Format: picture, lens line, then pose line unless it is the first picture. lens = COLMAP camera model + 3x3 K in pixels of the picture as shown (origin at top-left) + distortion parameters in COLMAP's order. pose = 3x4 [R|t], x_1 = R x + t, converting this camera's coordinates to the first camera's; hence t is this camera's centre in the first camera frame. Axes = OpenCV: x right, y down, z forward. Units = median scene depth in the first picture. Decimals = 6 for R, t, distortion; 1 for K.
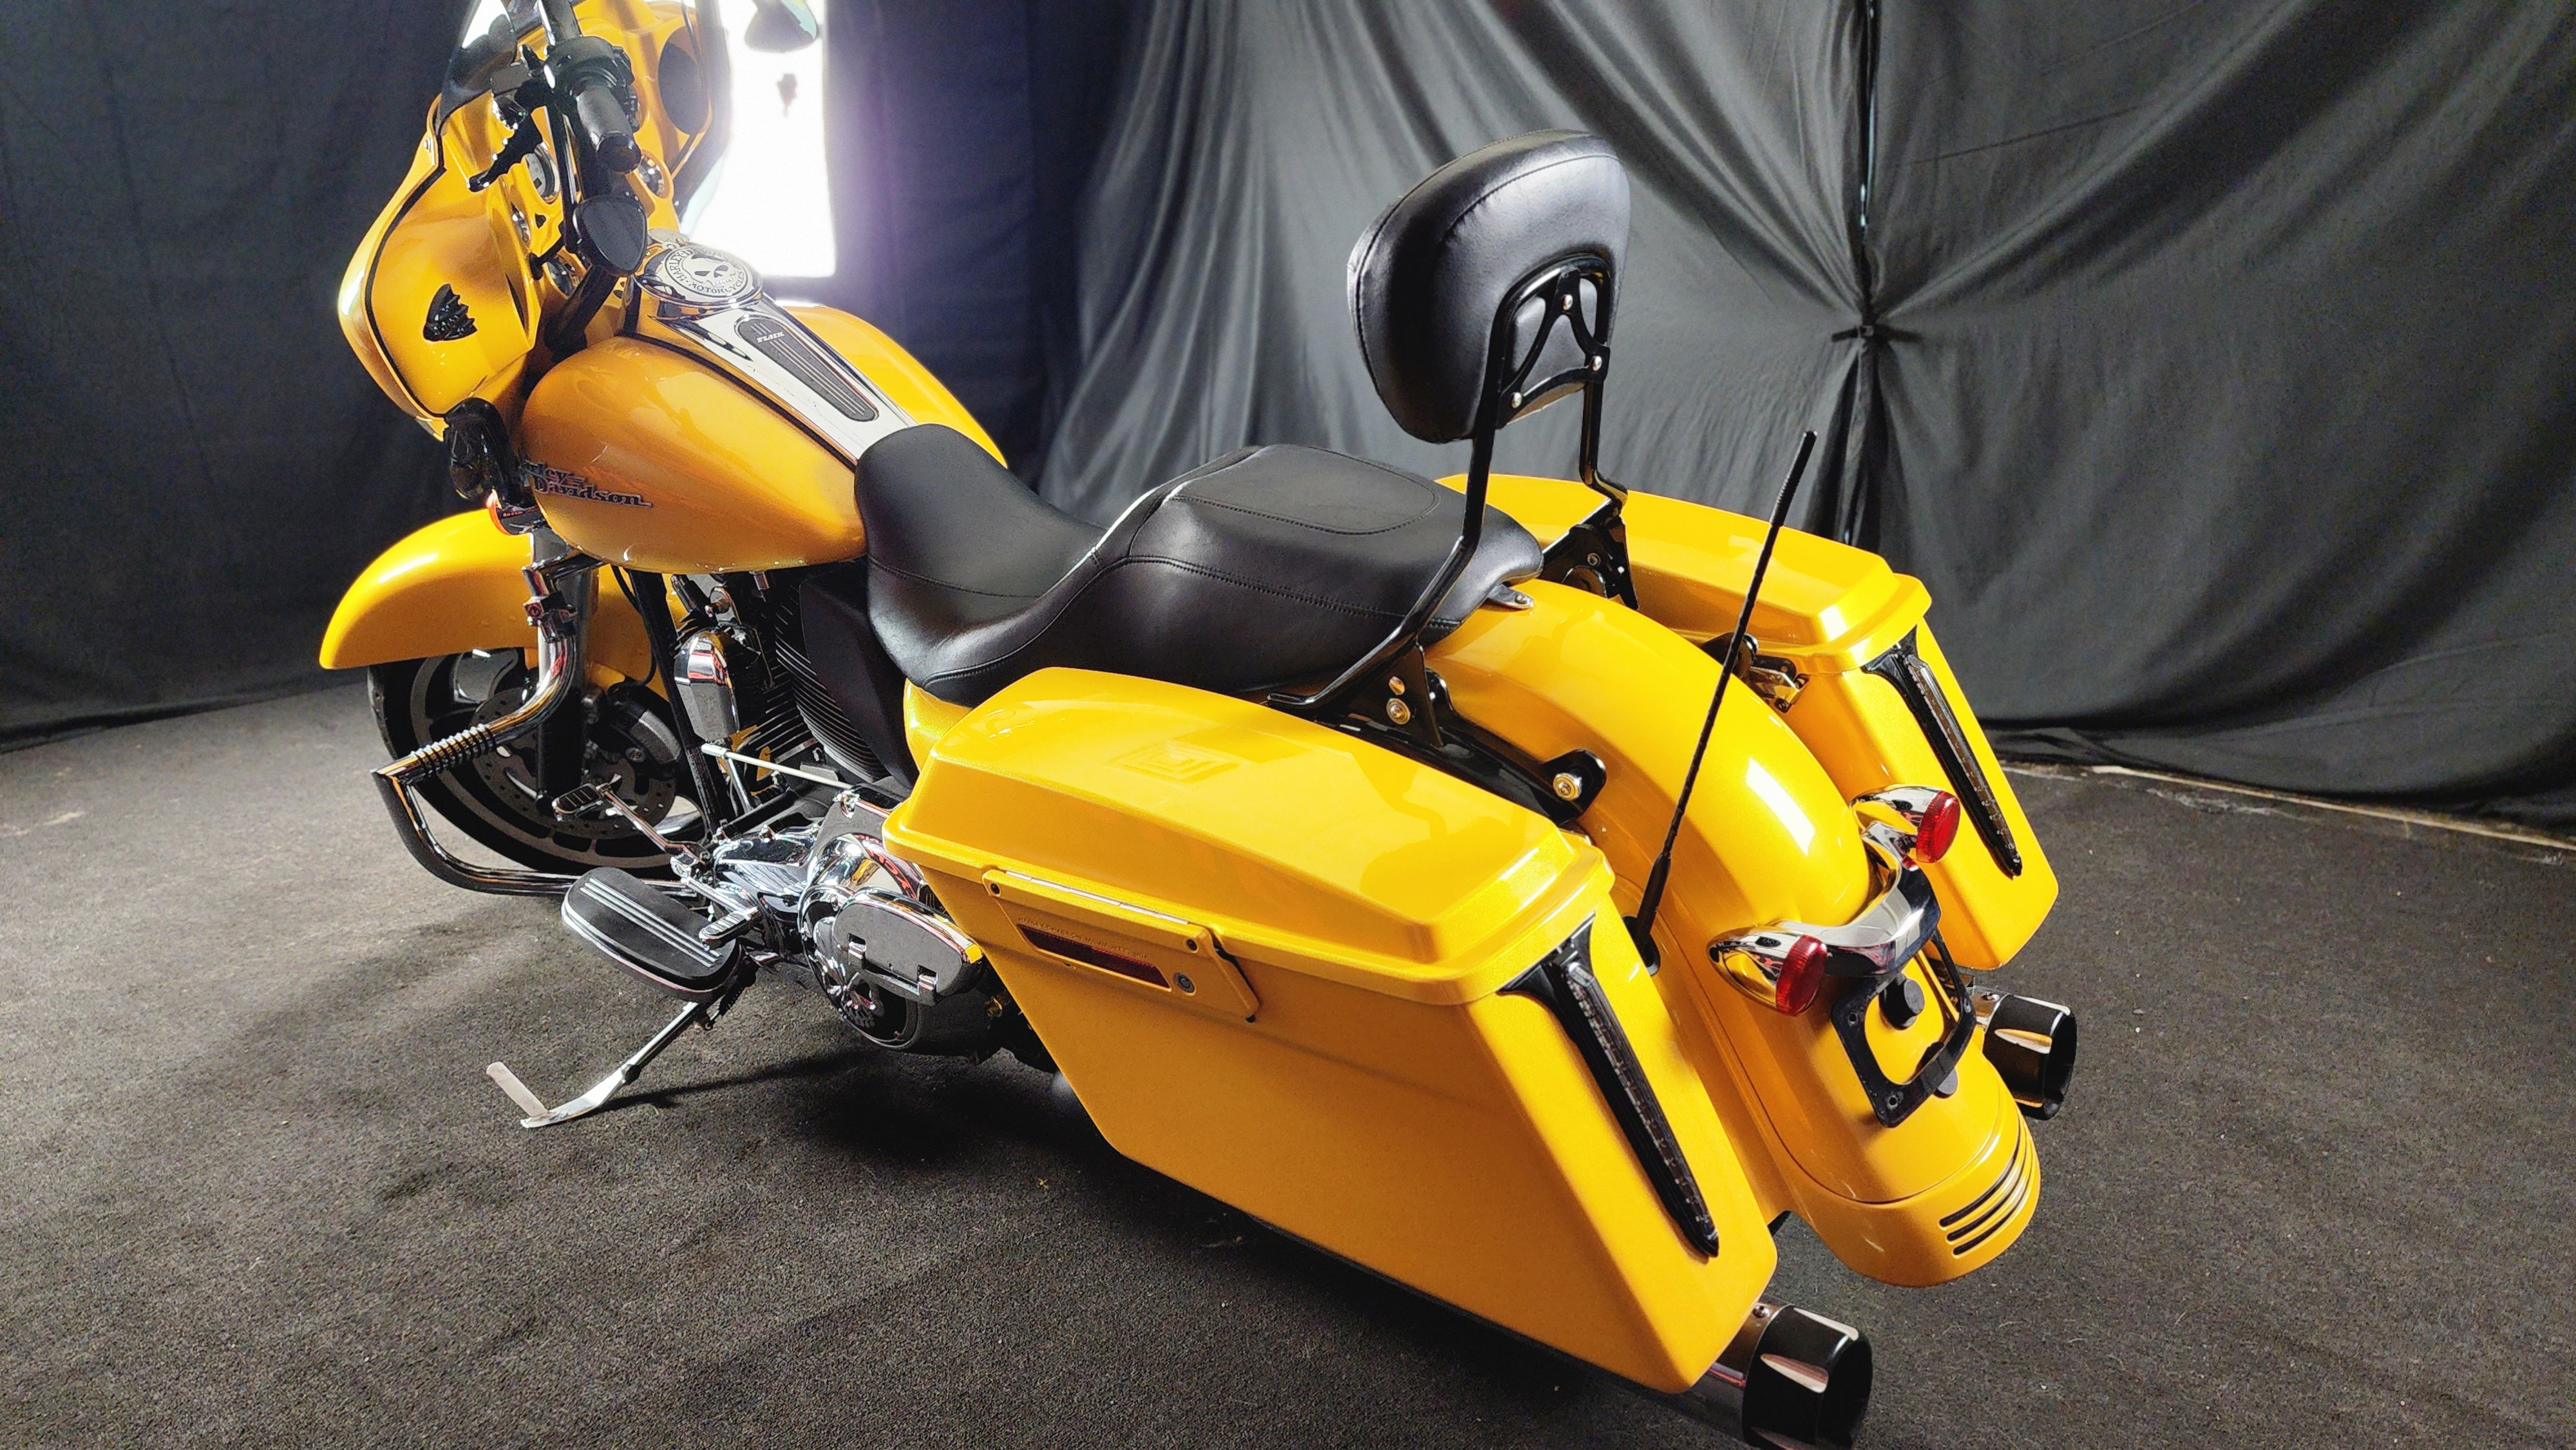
lens RADIAL K [[1854.6, 0, 1286.7], [0, 1854.6, 725.9], [0, 0, 1]] dist [0.096502, -0.083521]
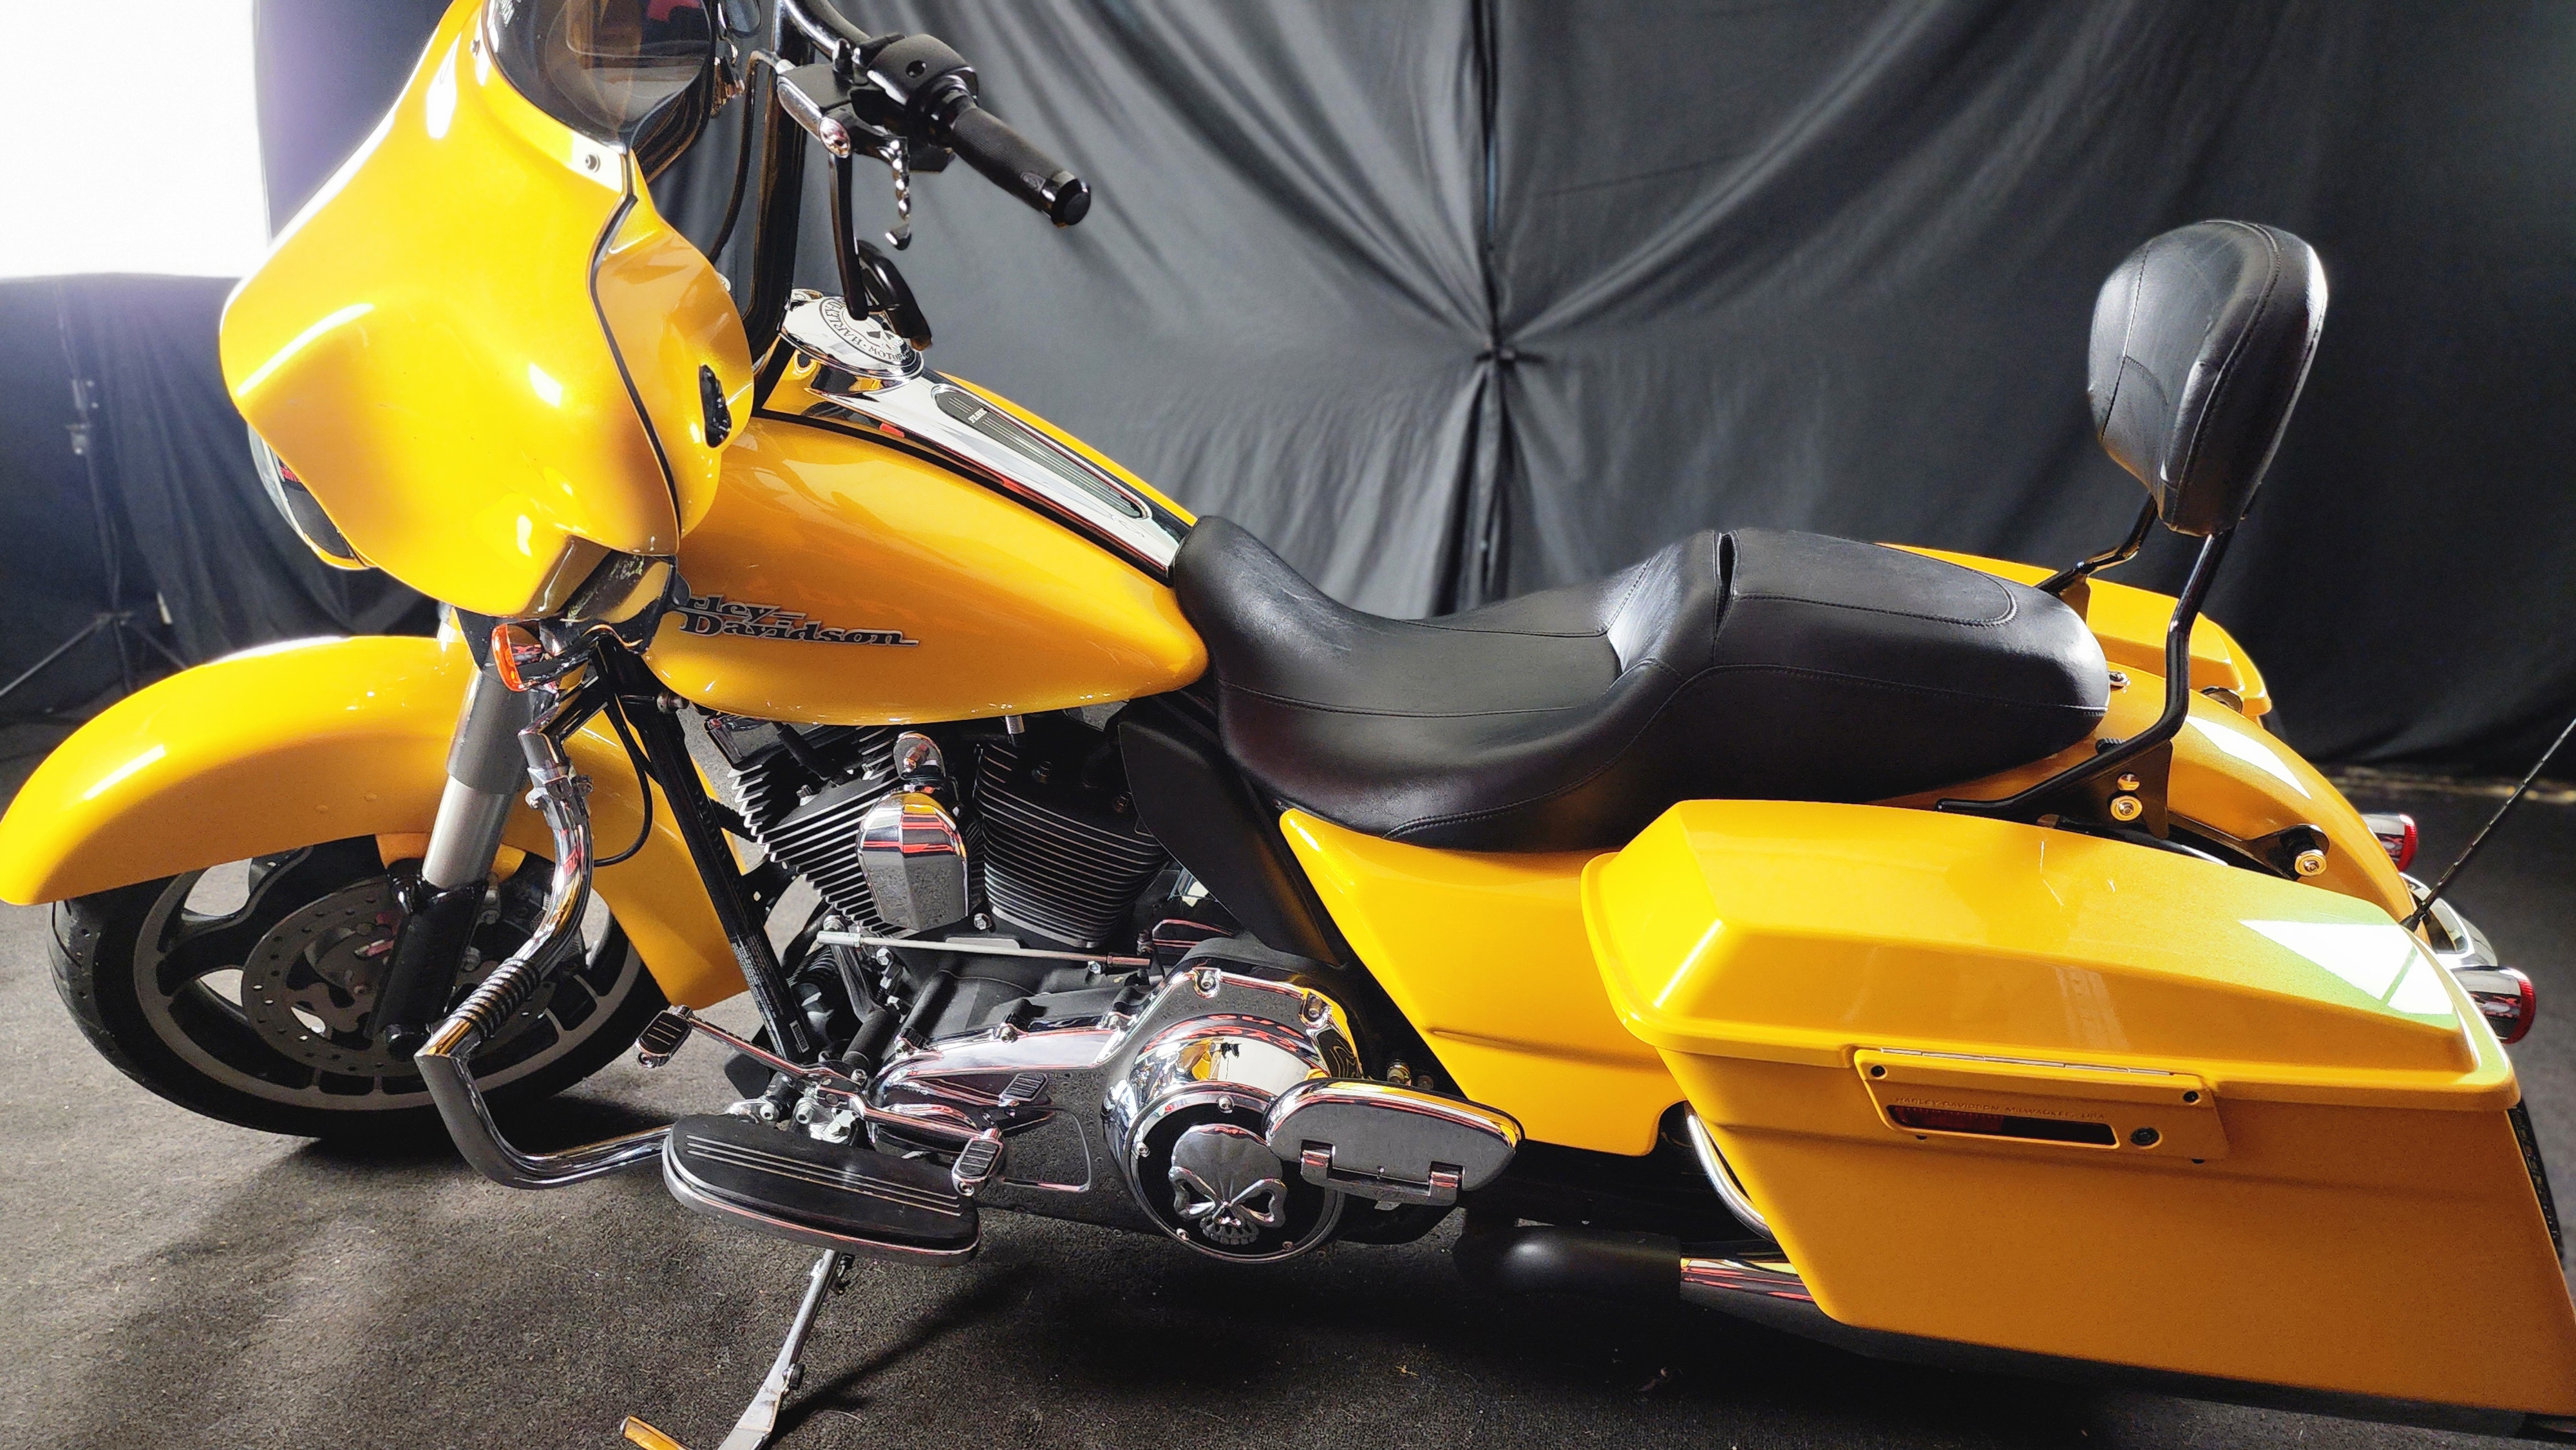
lens RADIAL K [[1854.6, 0, 1286.7], [0, 1854.6, 725.9], [0, 0, 1]] dist [0.096502, -0.083521]
pose [[0.867971, -0.109491, 0.484394, -0.340946], [0.103100, 0.993870, 0.039909, -0.058350], [-0.485794, 0.015302, 0.873939, 0.149675]]
